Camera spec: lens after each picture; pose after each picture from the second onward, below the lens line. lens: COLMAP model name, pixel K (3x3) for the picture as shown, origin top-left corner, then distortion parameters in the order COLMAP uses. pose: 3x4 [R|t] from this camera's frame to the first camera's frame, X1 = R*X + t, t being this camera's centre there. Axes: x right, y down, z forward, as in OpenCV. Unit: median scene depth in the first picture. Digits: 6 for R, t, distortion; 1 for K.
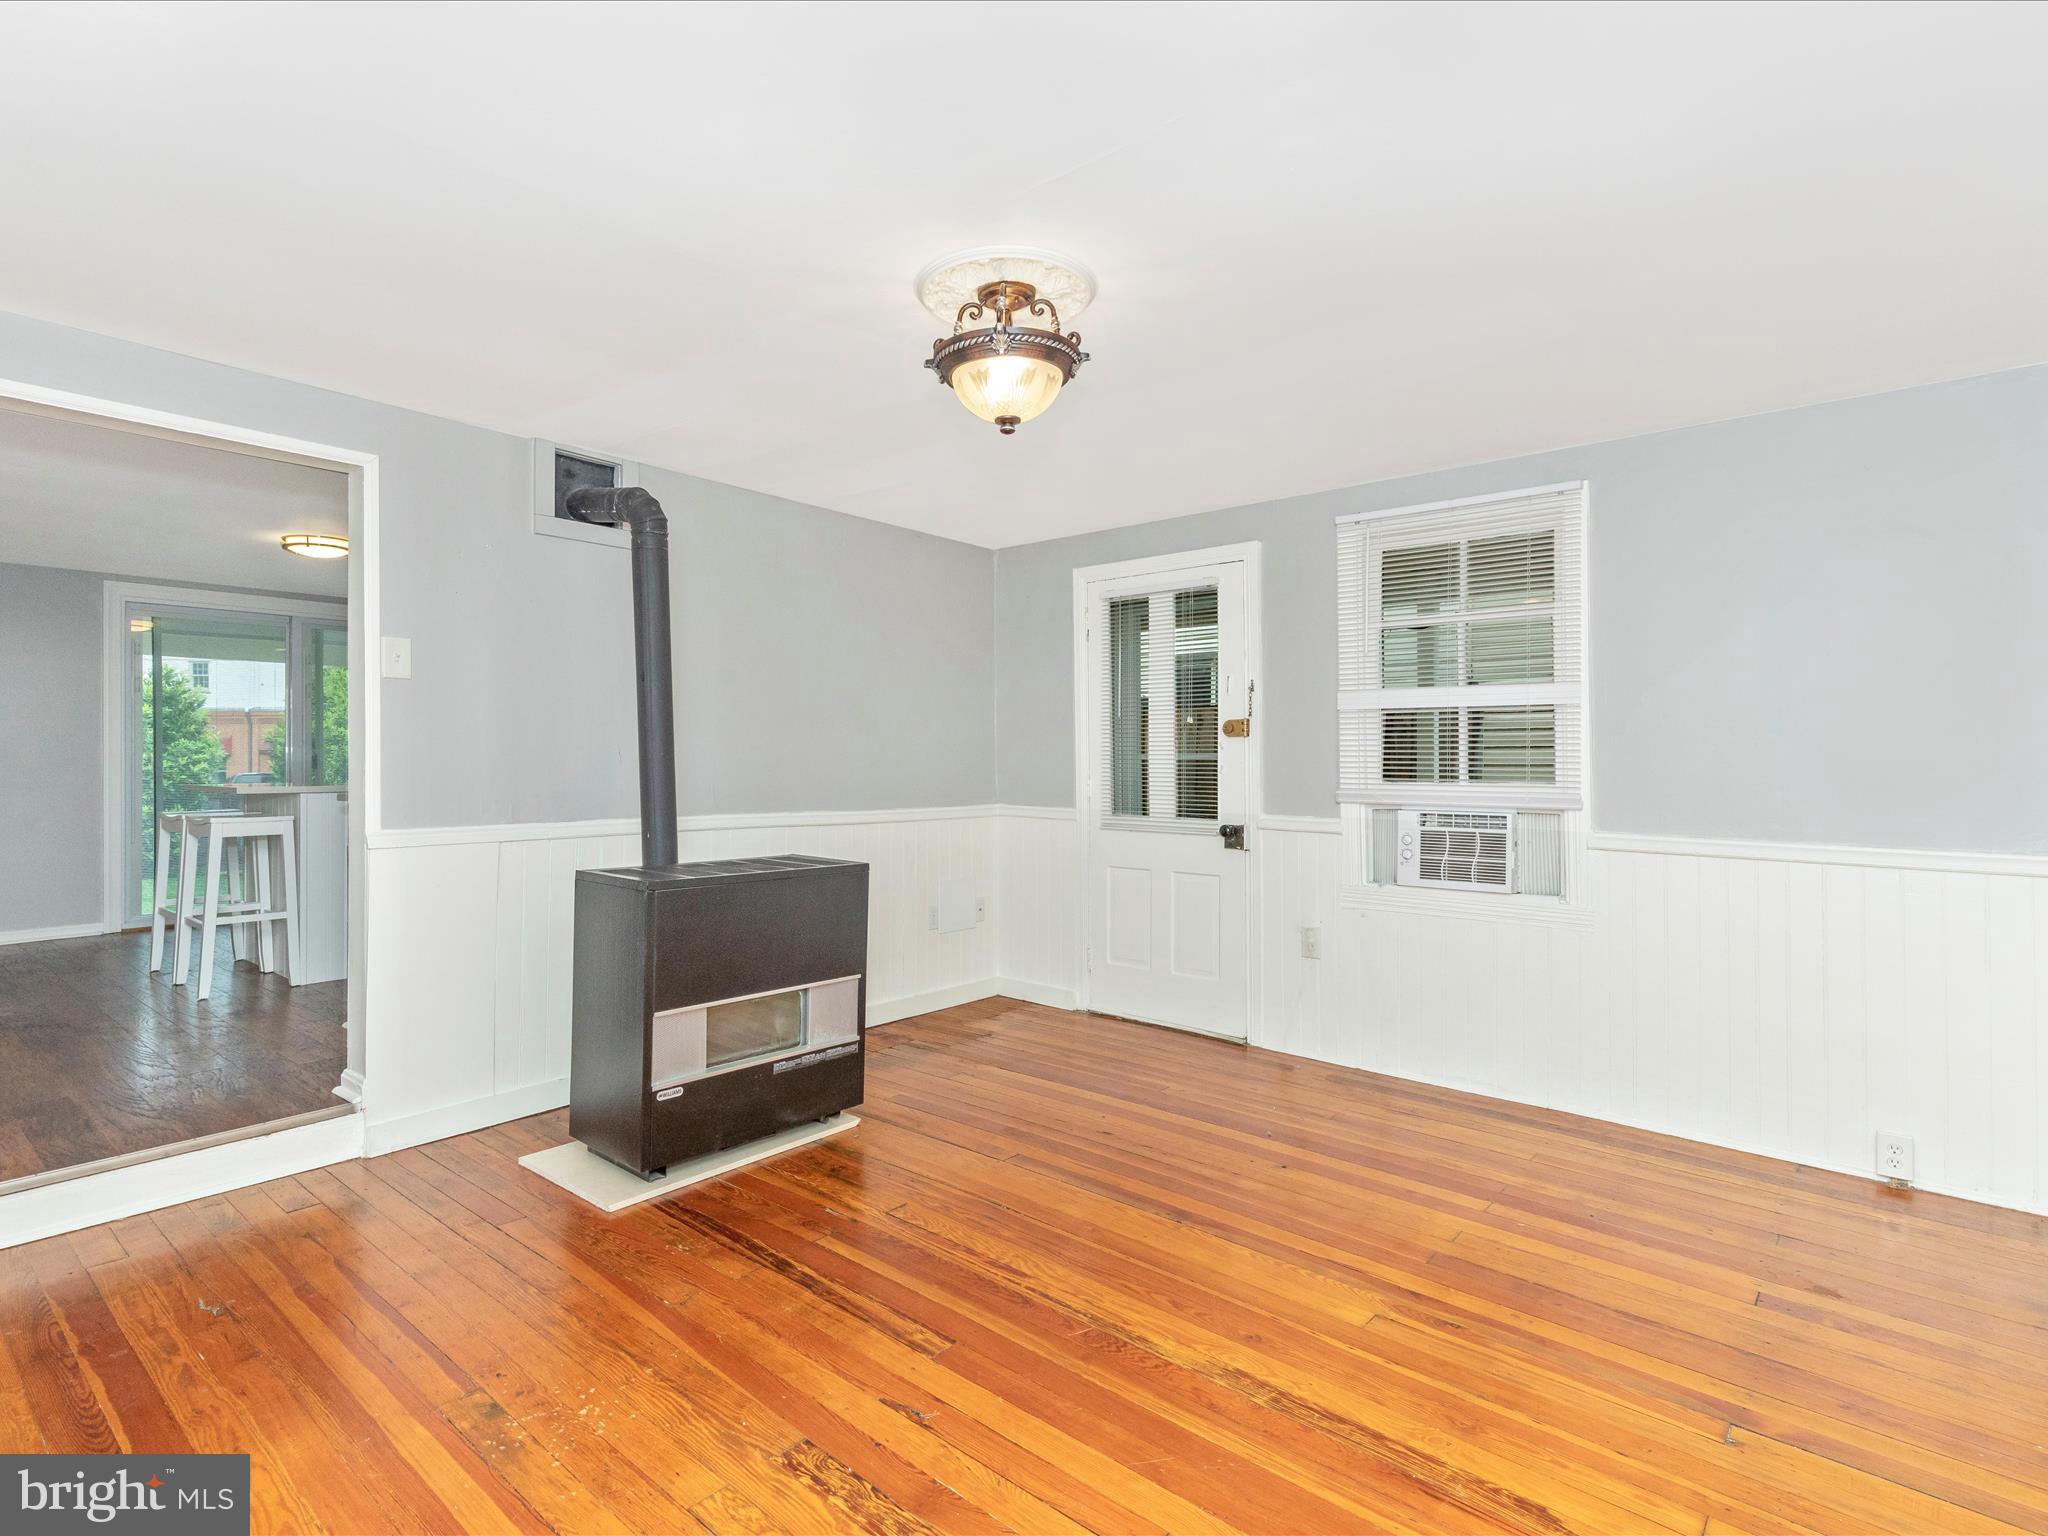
lens RADIAL K [[1044.8, 0, 1024.0], [0, 1044.8, 768.0], [0, 0, 1]] dist [0.002483, -0.001059]
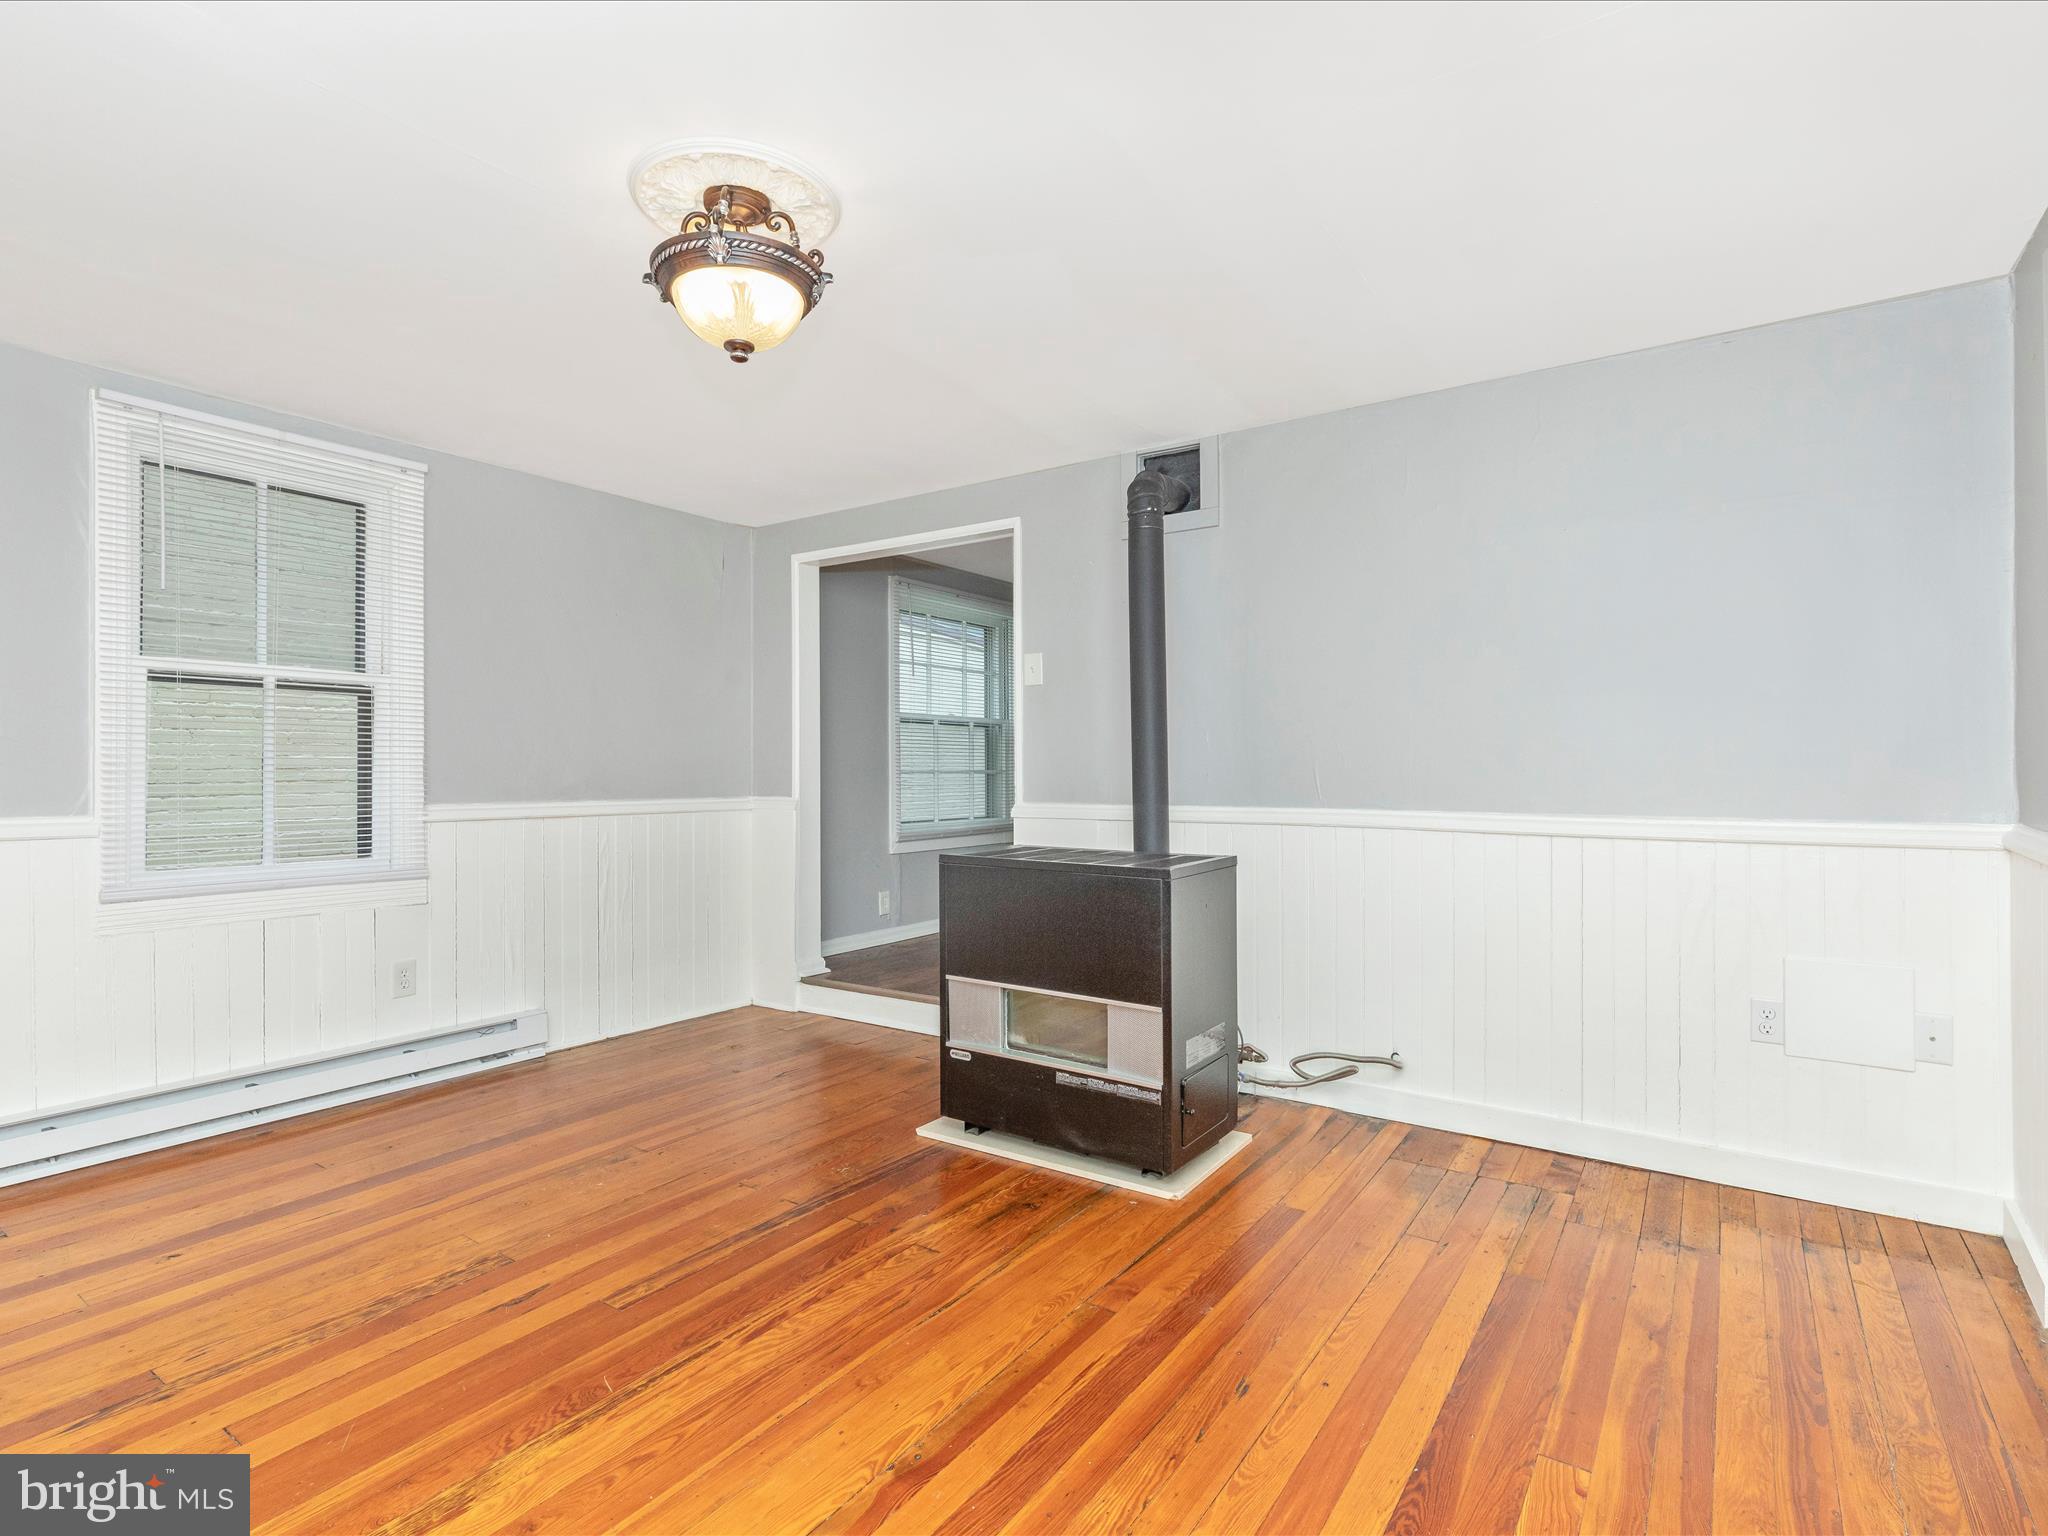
lens RADIAL K [[1036.2, 0, 1033.7], [0, 1036.2, 769.4], [0, 0, 1]] dist [-0.000740, -0.001499]
pose [[0.098109, -0.000266, -0.995176, 0.824016], [-0.001395, 0.999999, -0.000405, 0.020654], [0.995175, 0.001428, 0.098109, 1.097058]]
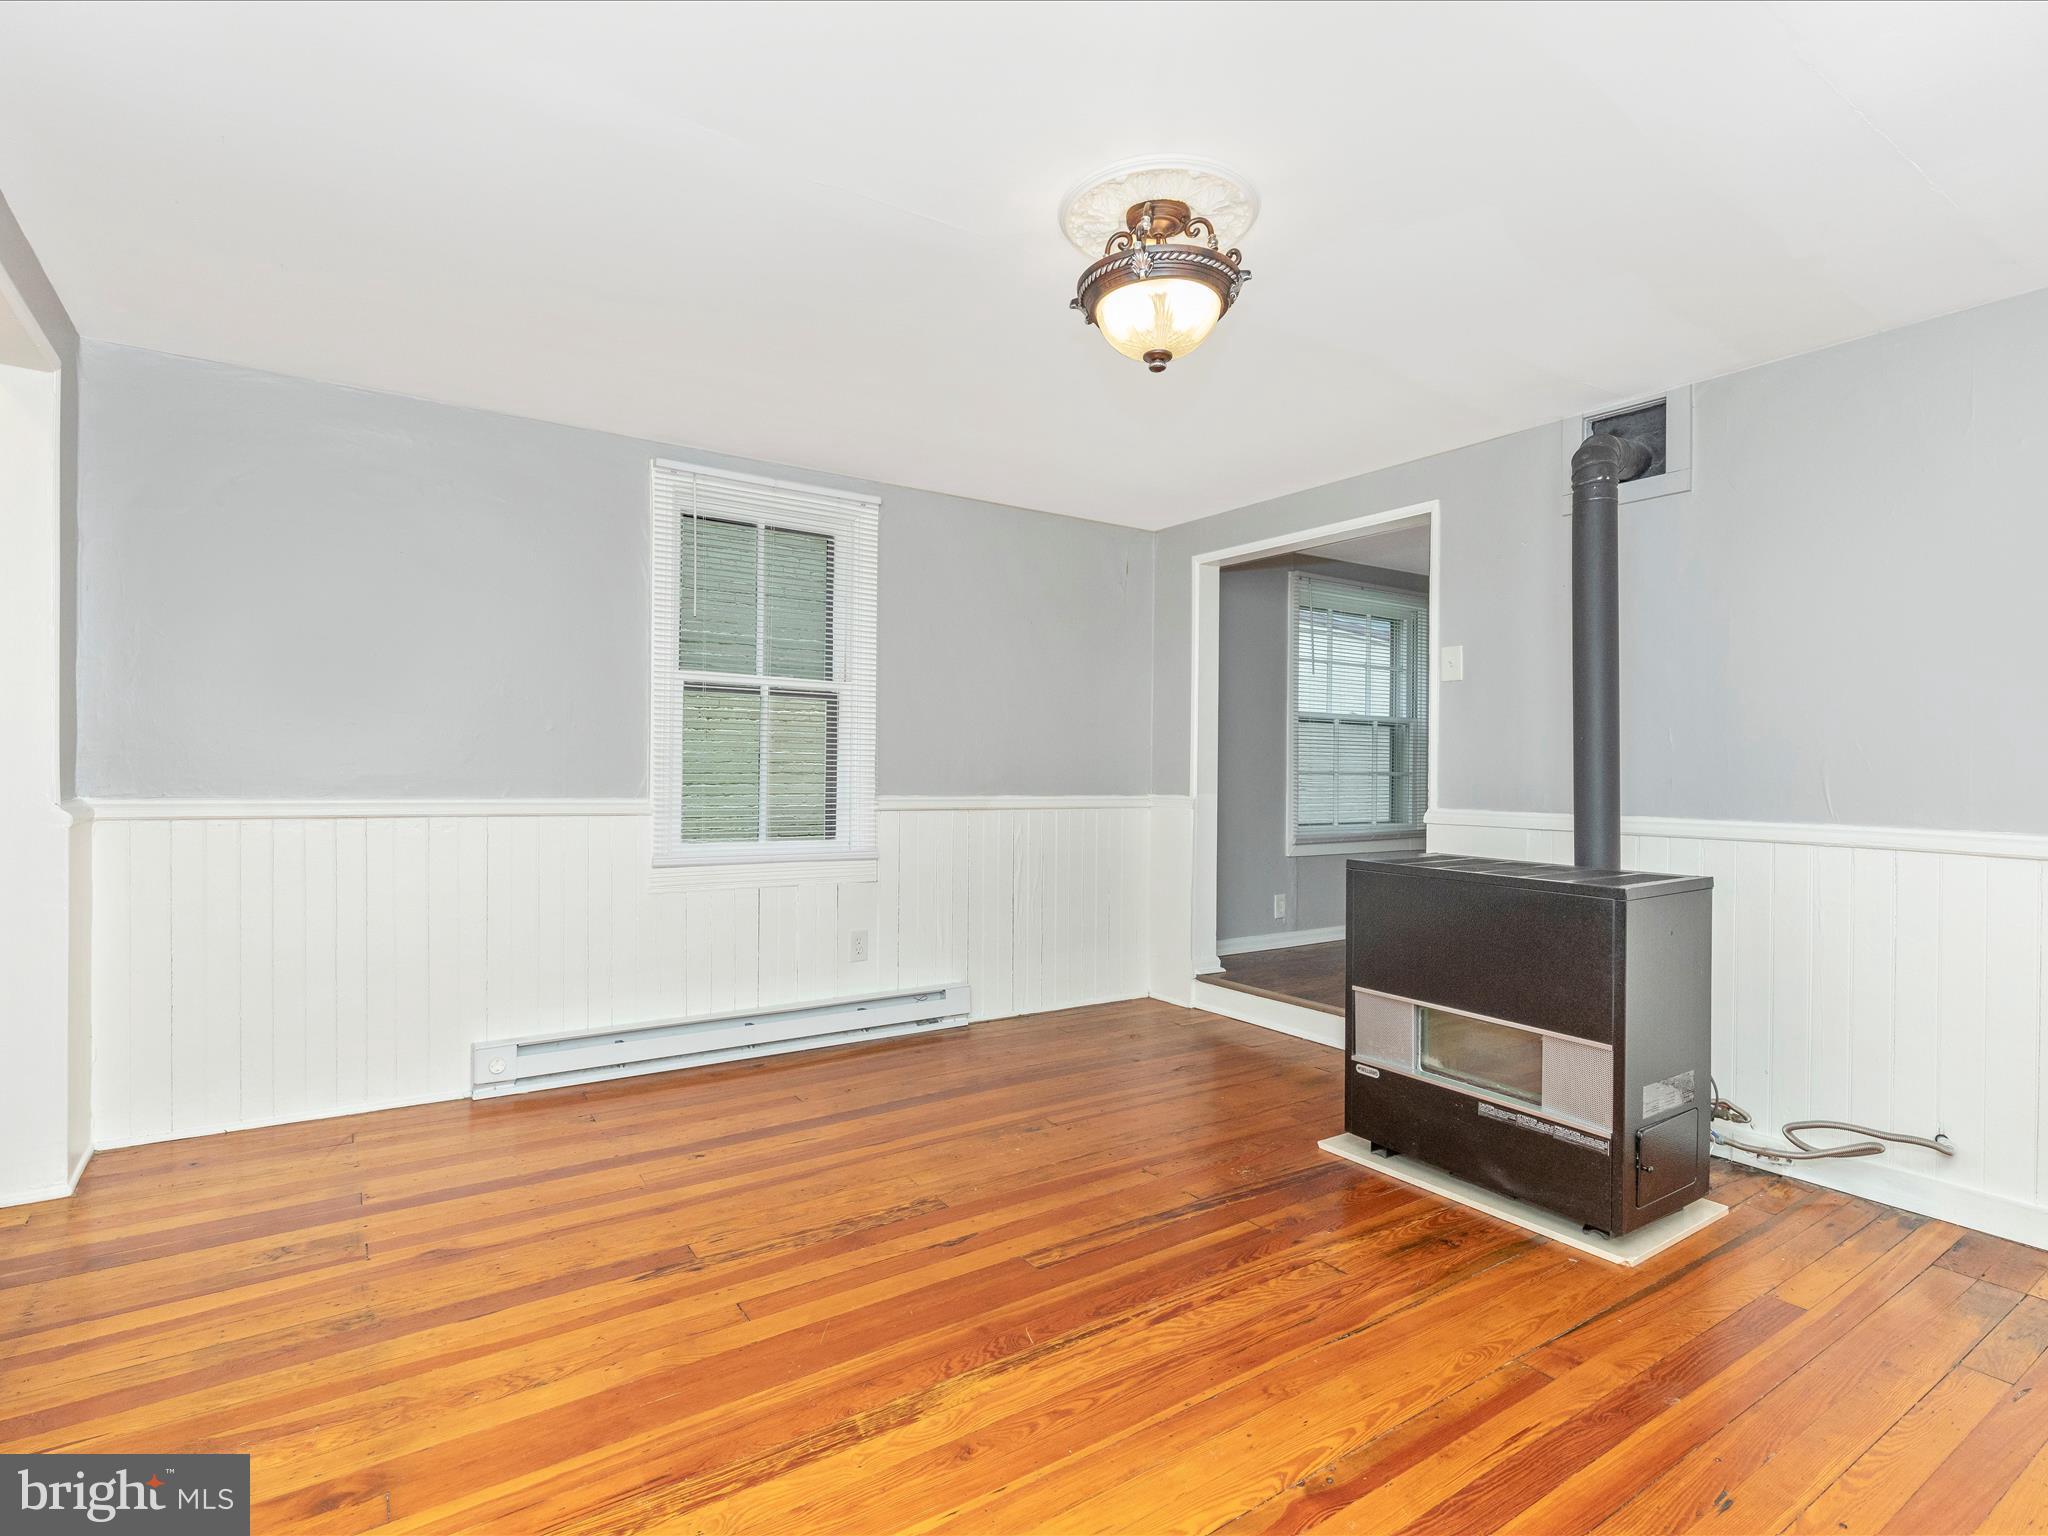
lens RADIAL K [[1037.0, 0, 1013.8], [0, 1037.0, 772.4], [0, 0, 1]] dist [-0.001042, -0.001484]
pose [[-0.283062, 0.001621, -0.959100, 0.827564], [-0.014750, 0.999873, 0.006043, 0.020707], [0.958988, 0.015857, -0.283002, 1.074889]]
